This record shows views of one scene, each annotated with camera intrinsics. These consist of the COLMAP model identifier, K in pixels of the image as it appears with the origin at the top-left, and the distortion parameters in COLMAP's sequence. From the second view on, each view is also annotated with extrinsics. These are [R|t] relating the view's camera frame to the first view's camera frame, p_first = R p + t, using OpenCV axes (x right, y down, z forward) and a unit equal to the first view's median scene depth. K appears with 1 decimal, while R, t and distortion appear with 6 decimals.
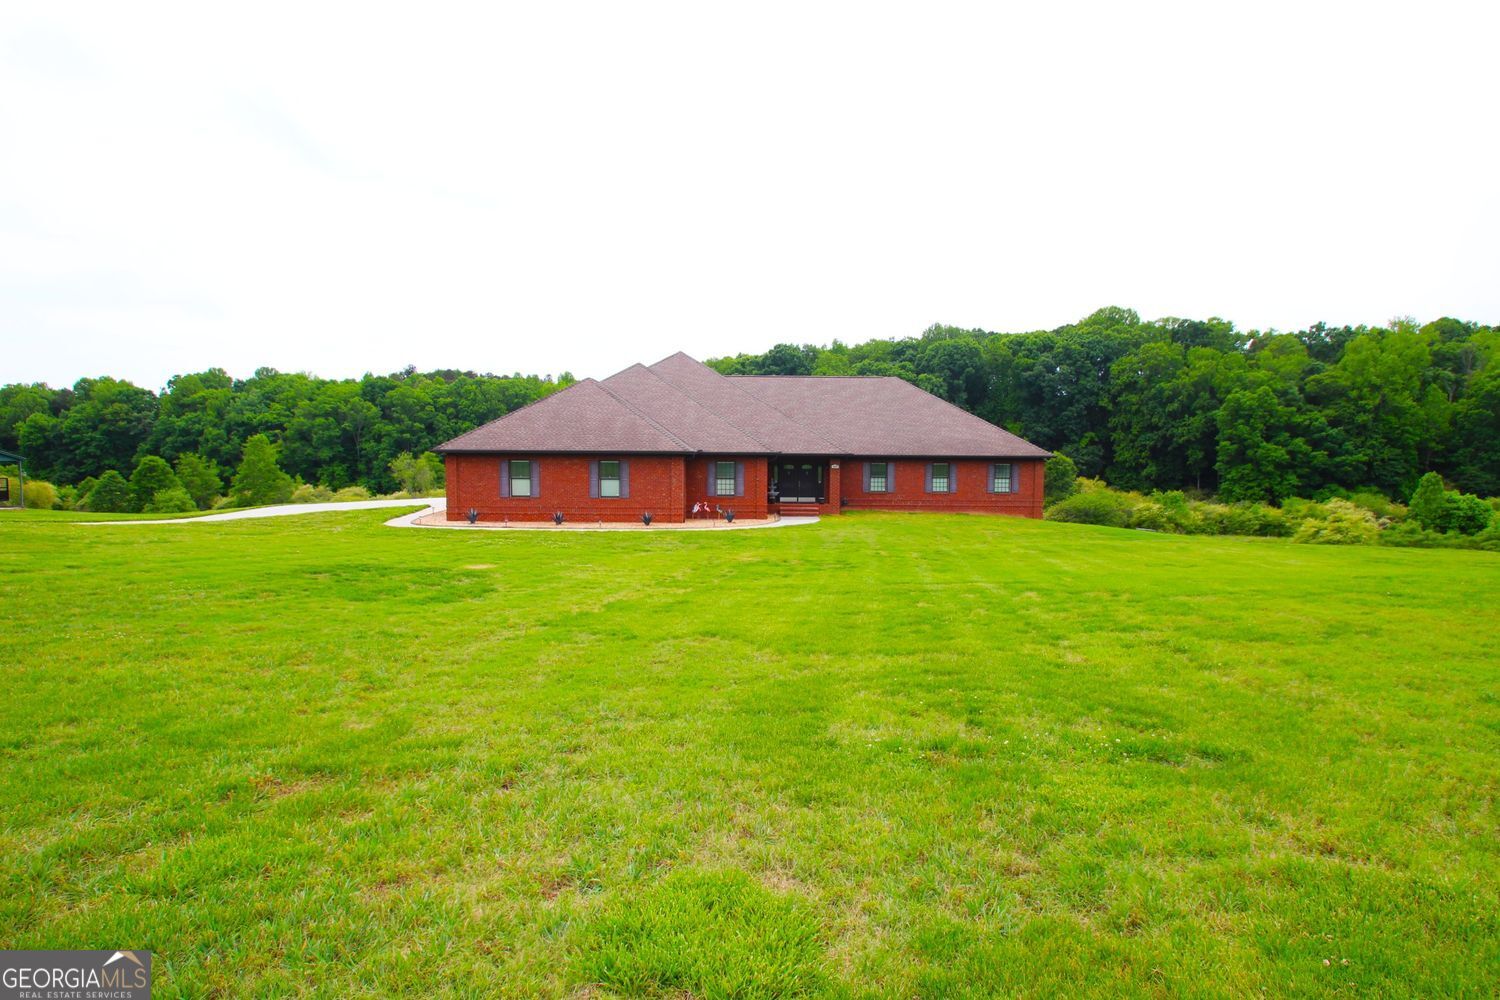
lens RADIAL K [[796.3, 0, 744.0], [0, 796.3, 513.0], [0, 0, 1]] dist [0.001805, -0.014437]
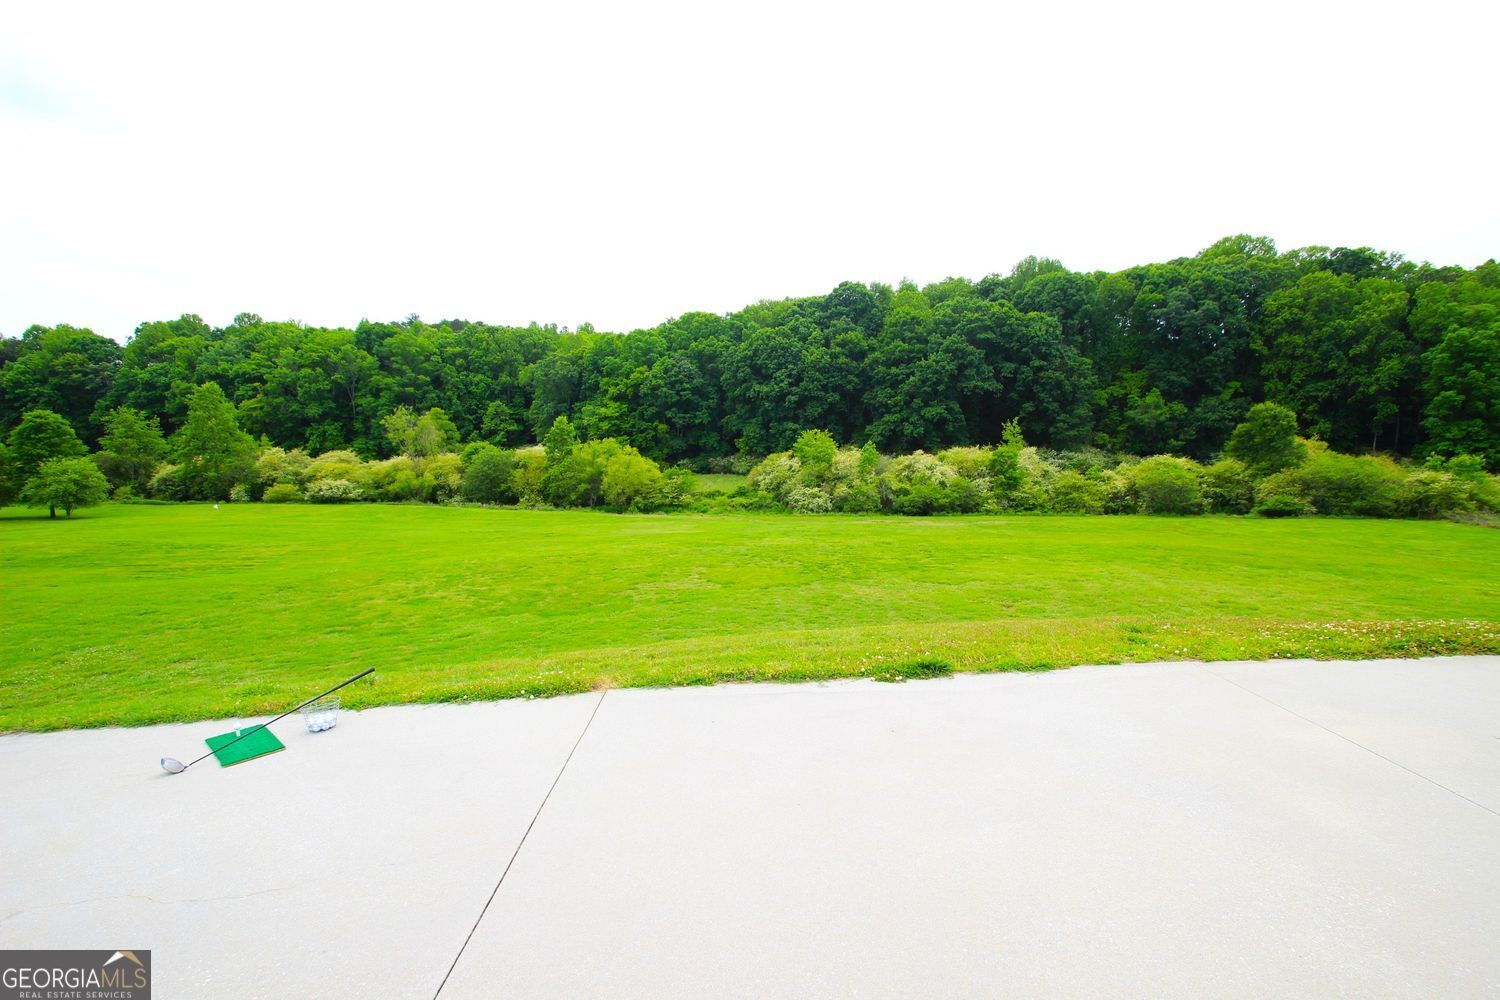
lens RADIAL K [[707.8, 0, 751.6], [0, 707.8, 517.7], [0, 0, 1]] dist [0.023734, -0.024291]
pose [[0.999457, -0.006215, 0.032374, -0.076391], [0.003942, 0.997552, 0.069811, -0.010404], [-0.032728, -0.069646, 0.997035, 0.203866]]
